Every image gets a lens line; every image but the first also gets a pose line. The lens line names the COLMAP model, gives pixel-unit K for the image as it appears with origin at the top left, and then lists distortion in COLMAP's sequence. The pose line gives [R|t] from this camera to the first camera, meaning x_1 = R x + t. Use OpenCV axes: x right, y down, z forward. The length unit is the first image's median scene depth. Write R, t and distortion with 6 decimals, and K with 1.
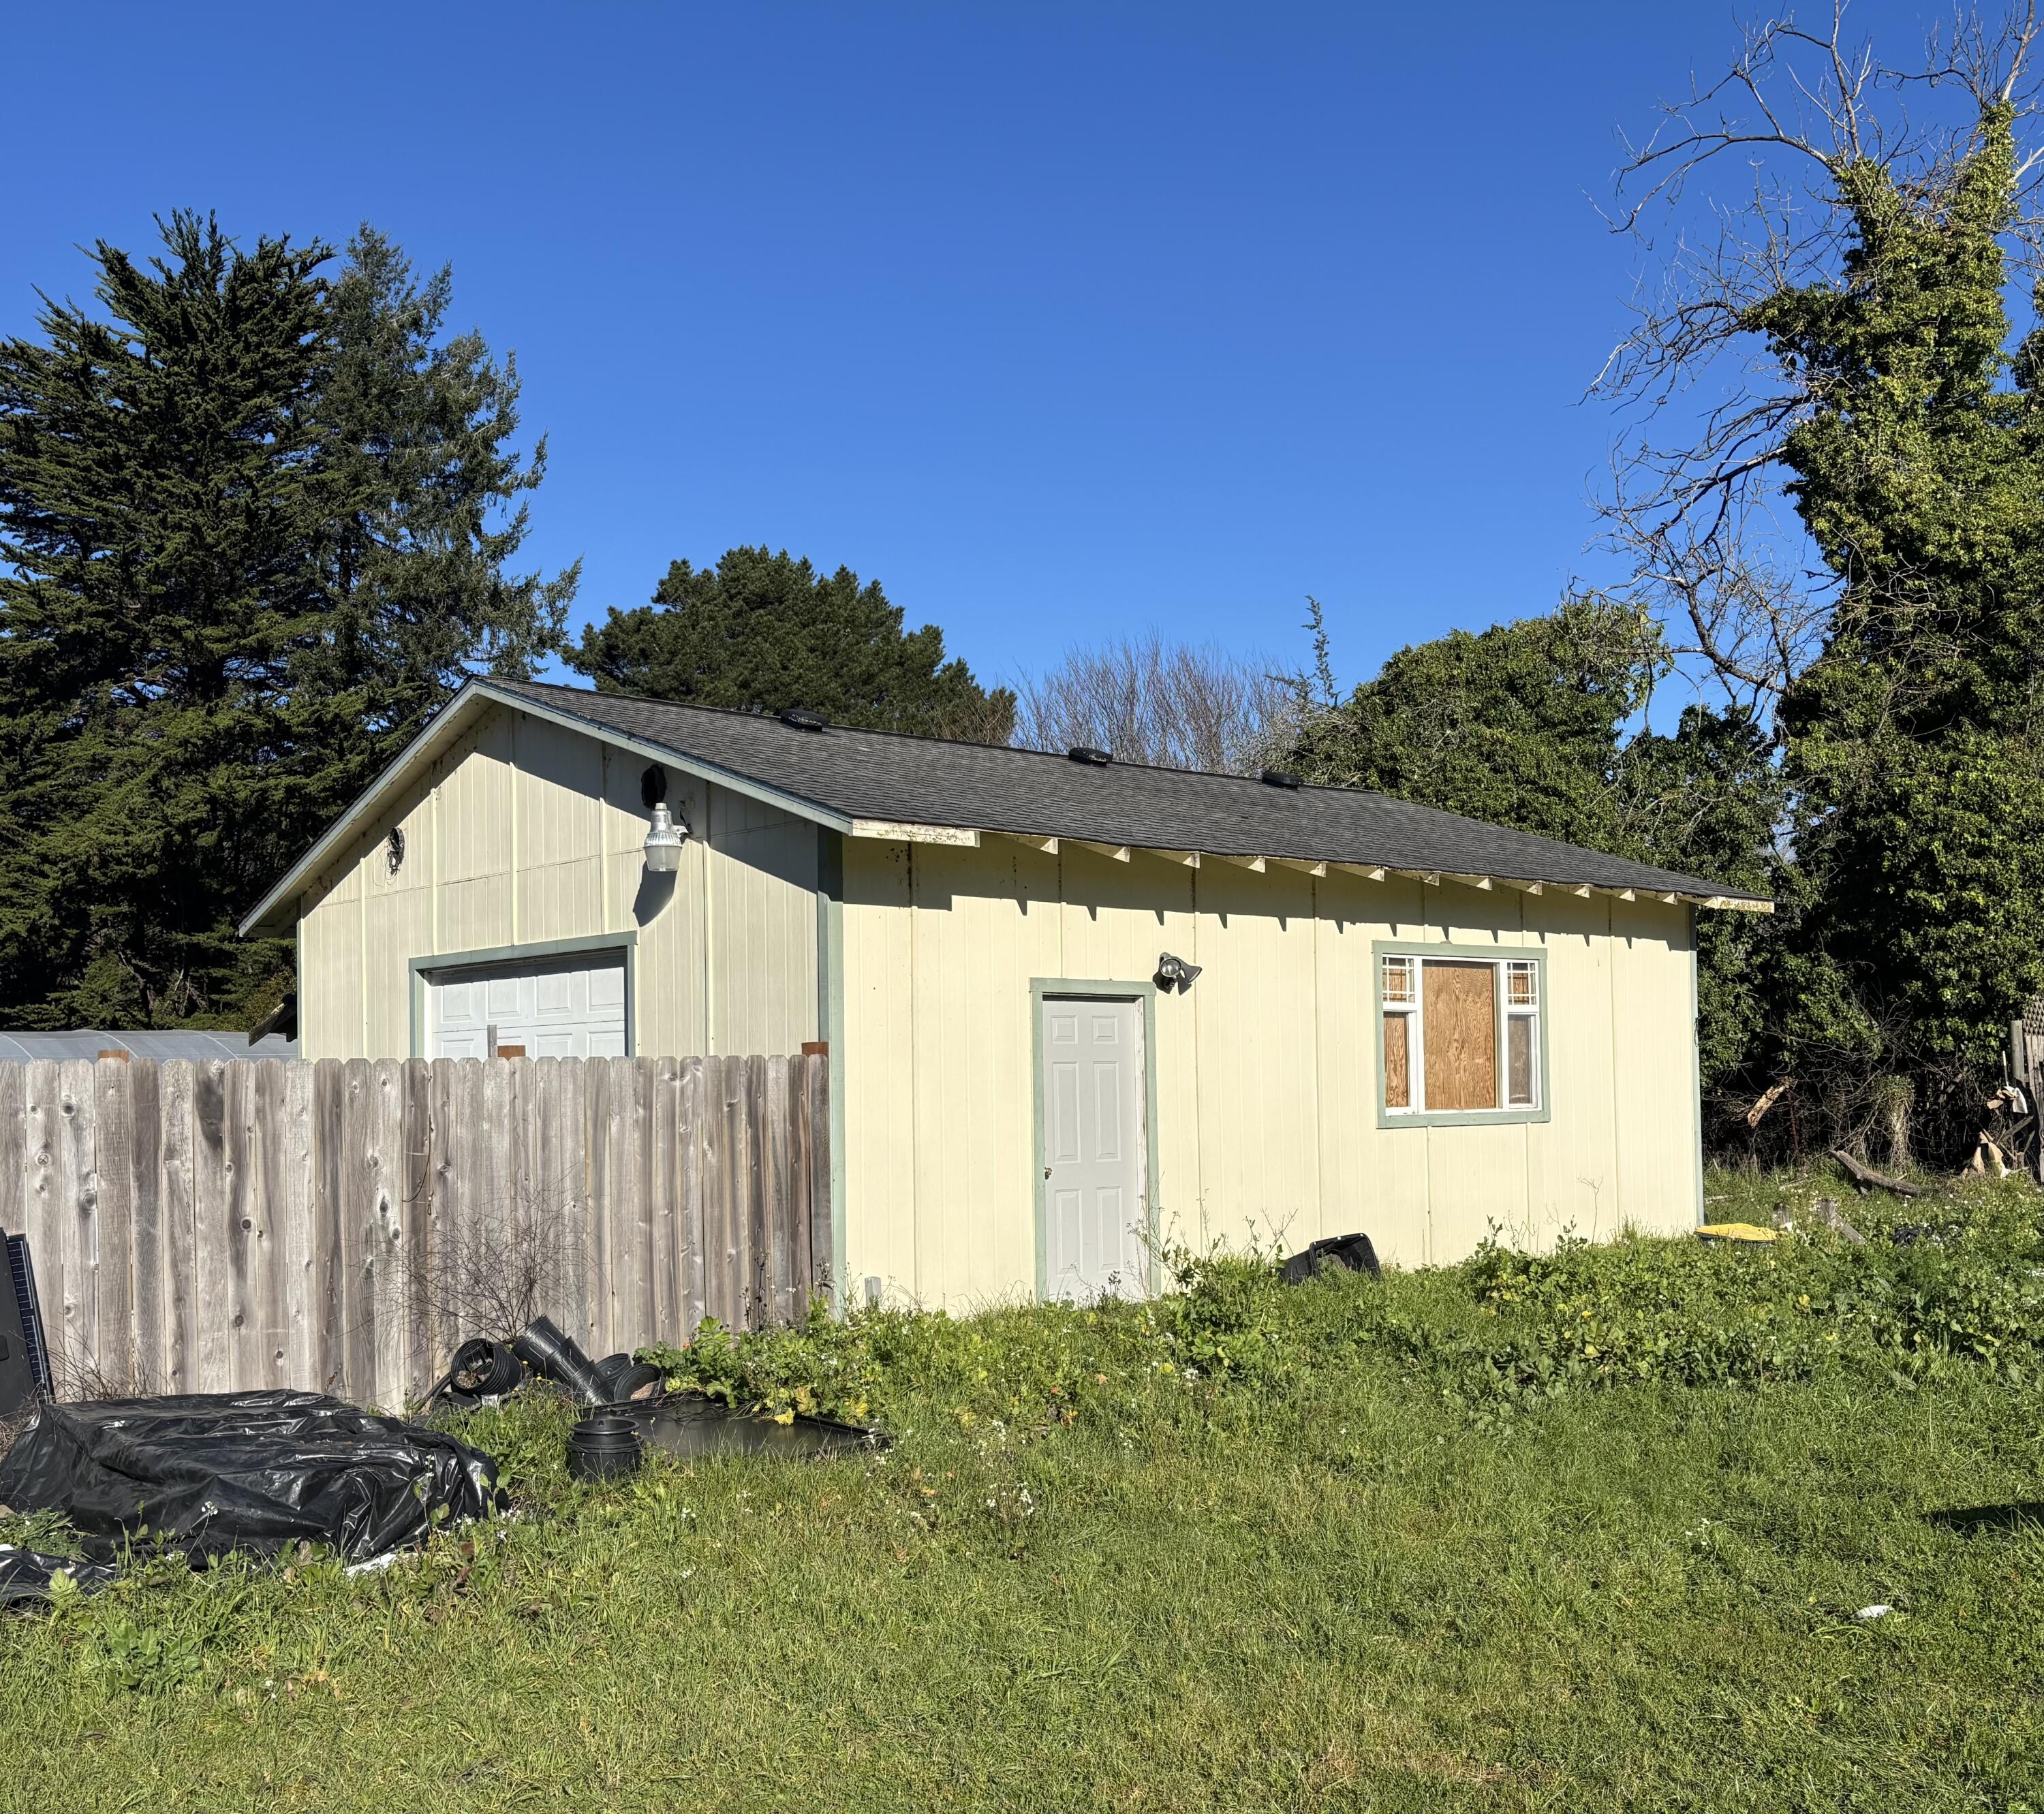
lens RADIAL K [[2079.0, 0, 1037.3], [0, 2079.0, 1015.0], [0, 0, 1]] dist [0.016466, 0.000000]
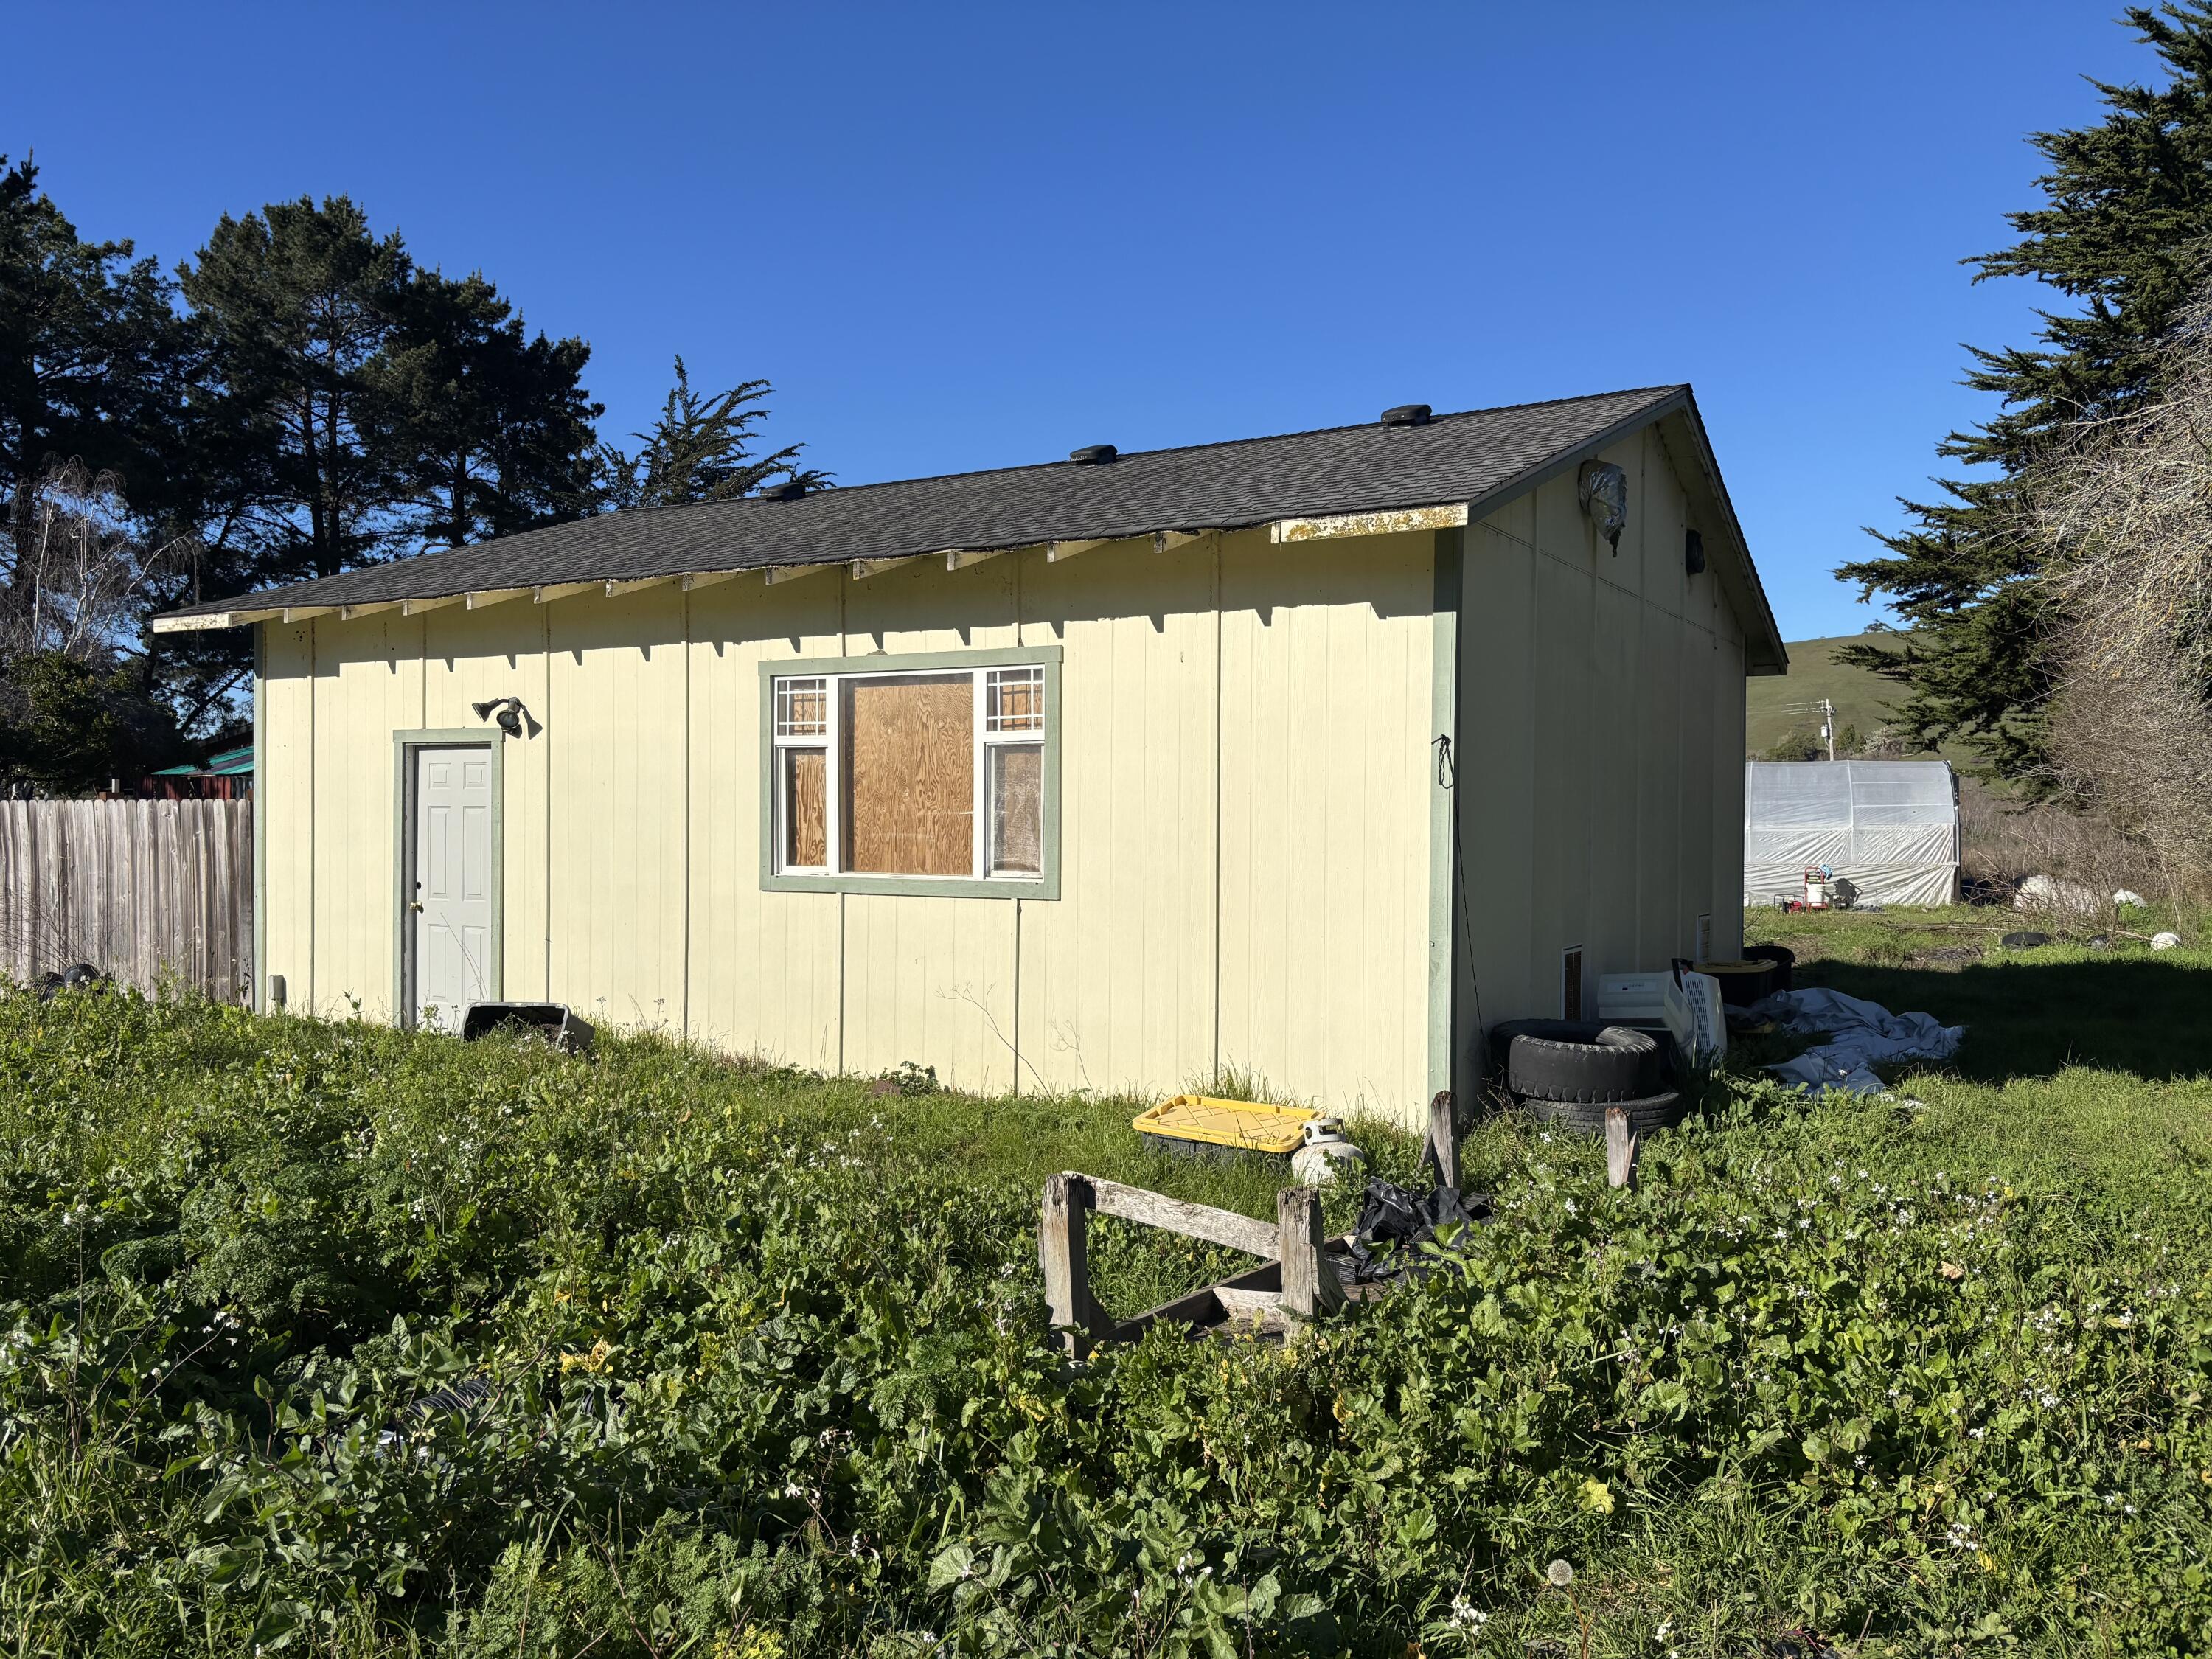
lens RADIAL K [[1662.5, 0, 1114.0], [0, 1662.5, 832.8], [0, 0, 1]] dist [0.046706, -0.043566]
pose [[0.333259, 0.041668, -0.941914, 0.229479], [0.031766, 0.997960, 0.055386, -0.000130], [0.942300, -0.048379, 0.331255, 0.252008]]
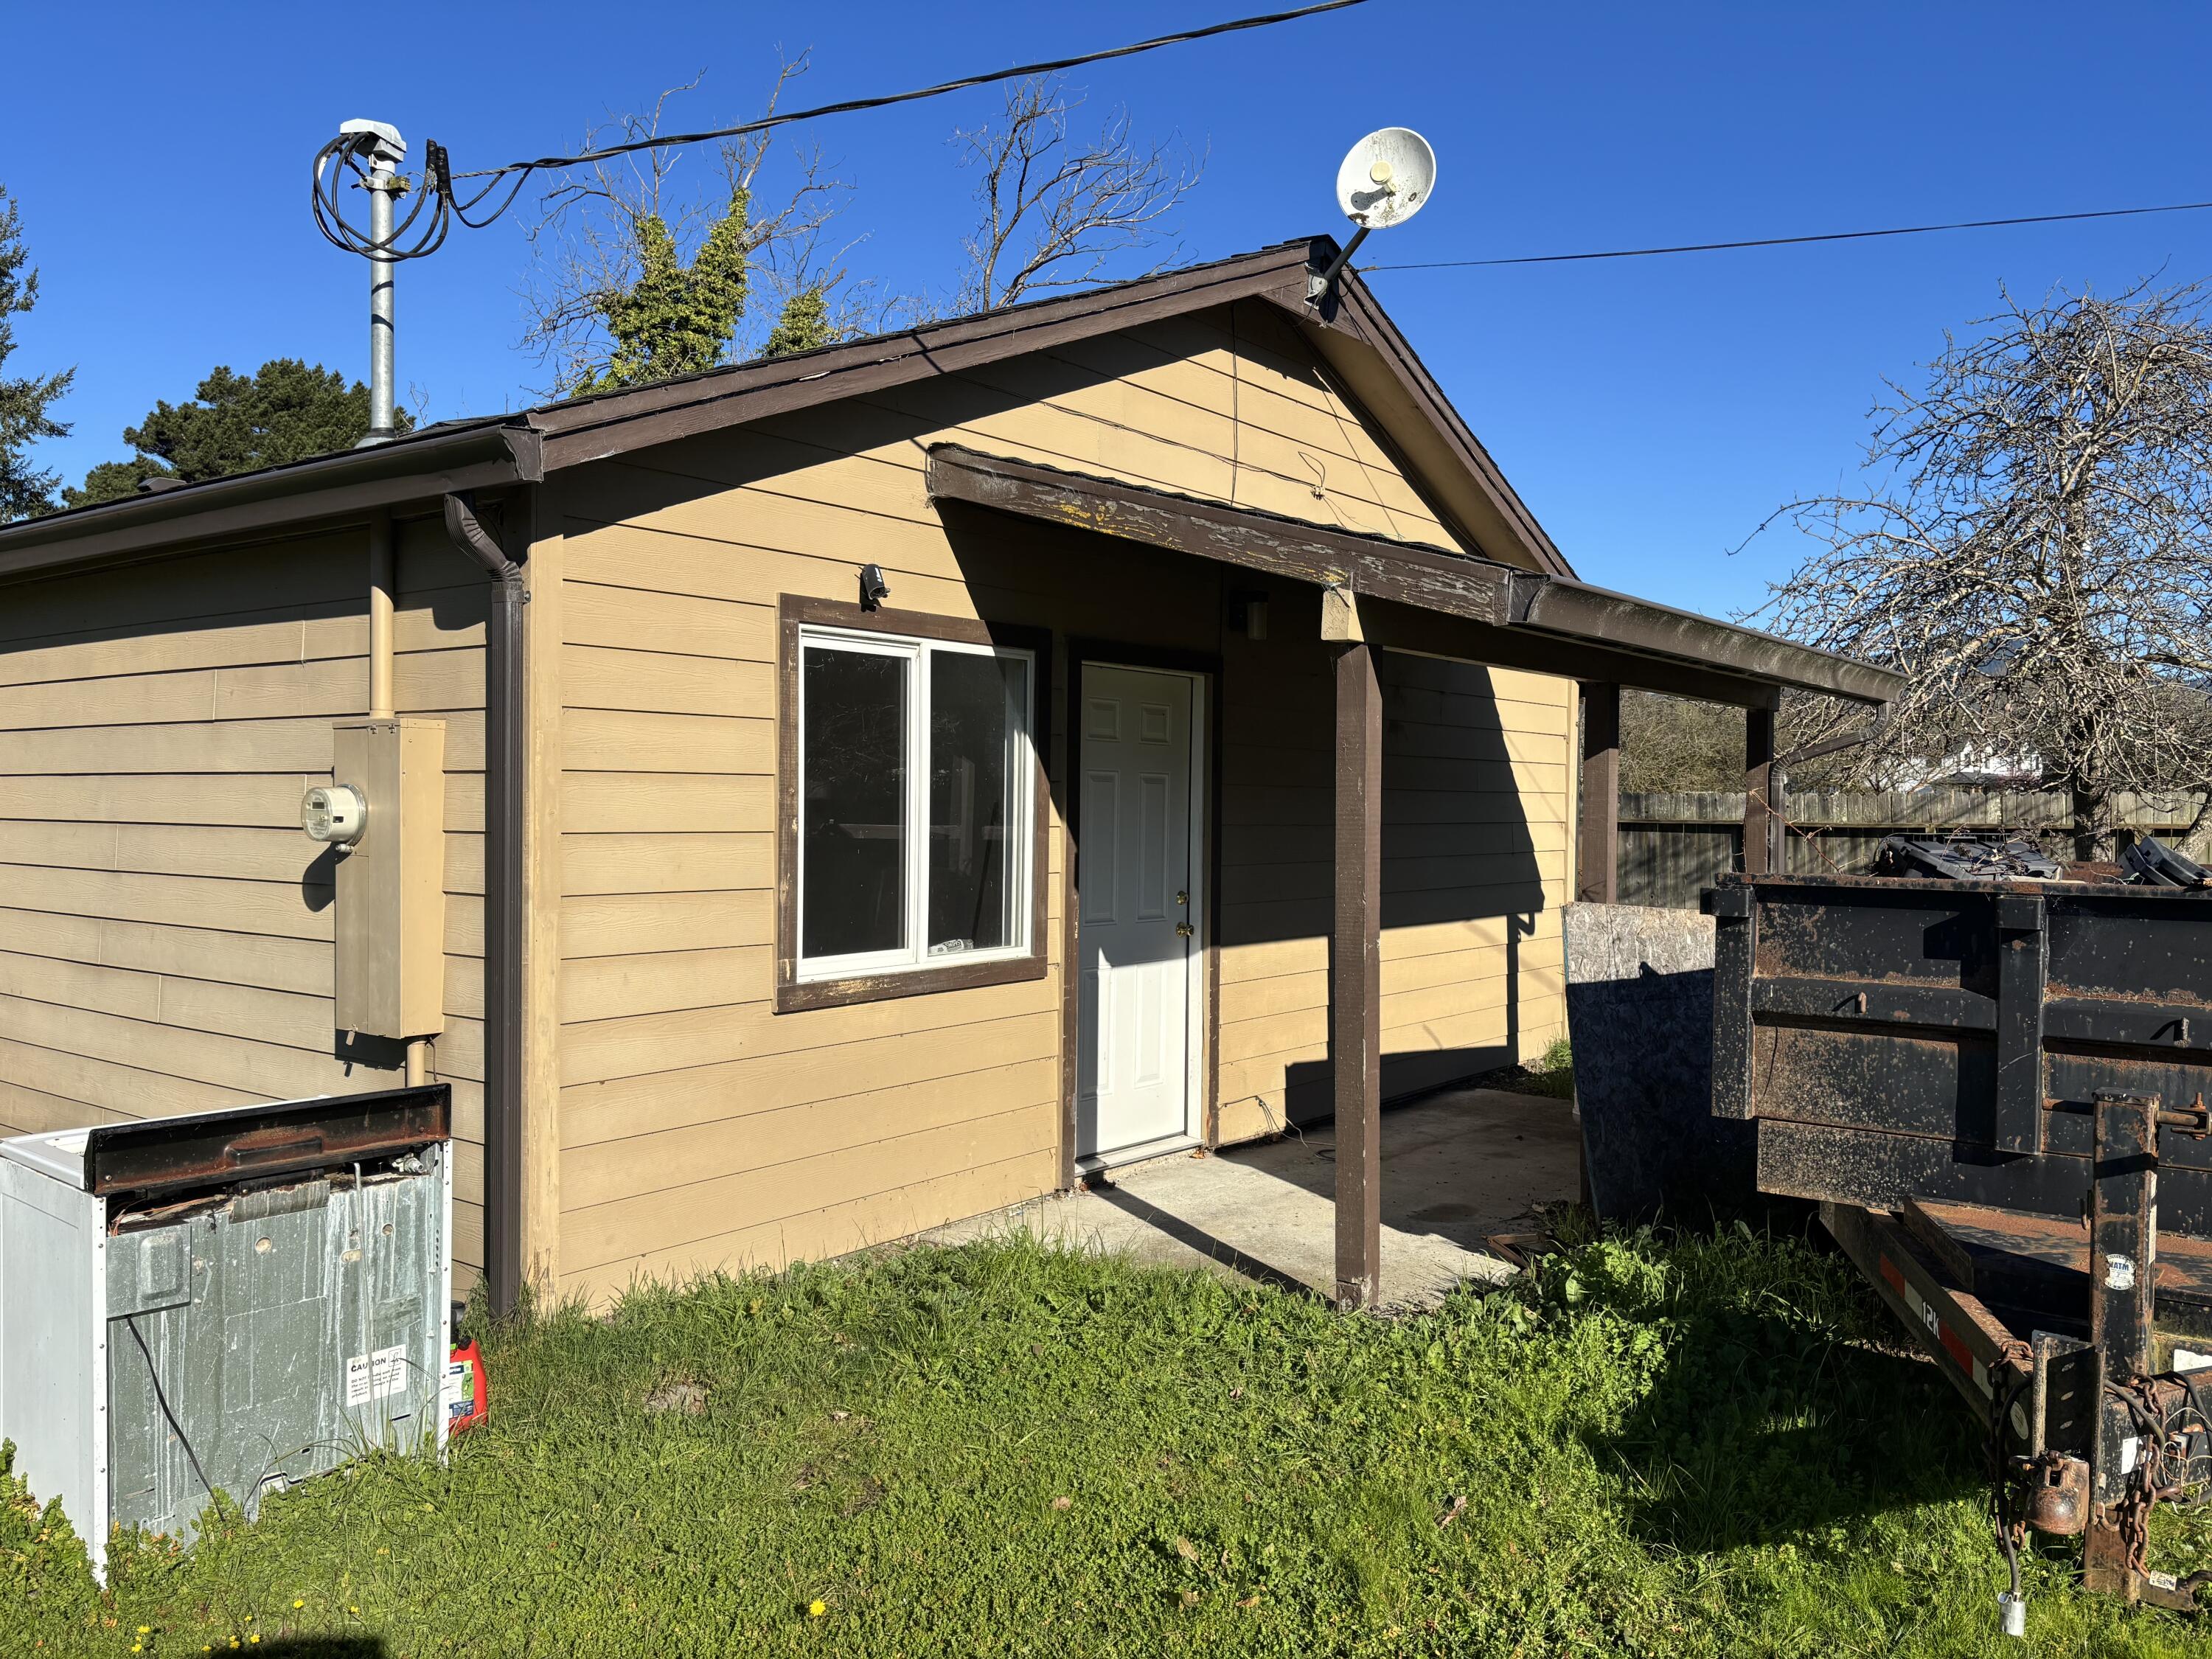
lens RADIAL K [[1662.5, 0, 1125.3], [0, 1662.5, 842.4], [0, 0, 1]] dist [0.046706, -0.043566]
pose [[0.981555, 0.018700, 0.190265, 0.255523], [-0.029911, 0.997970, 0.056224, -0.006499], [-0.188827, -0.060878, 0.980122, -0.172553]]
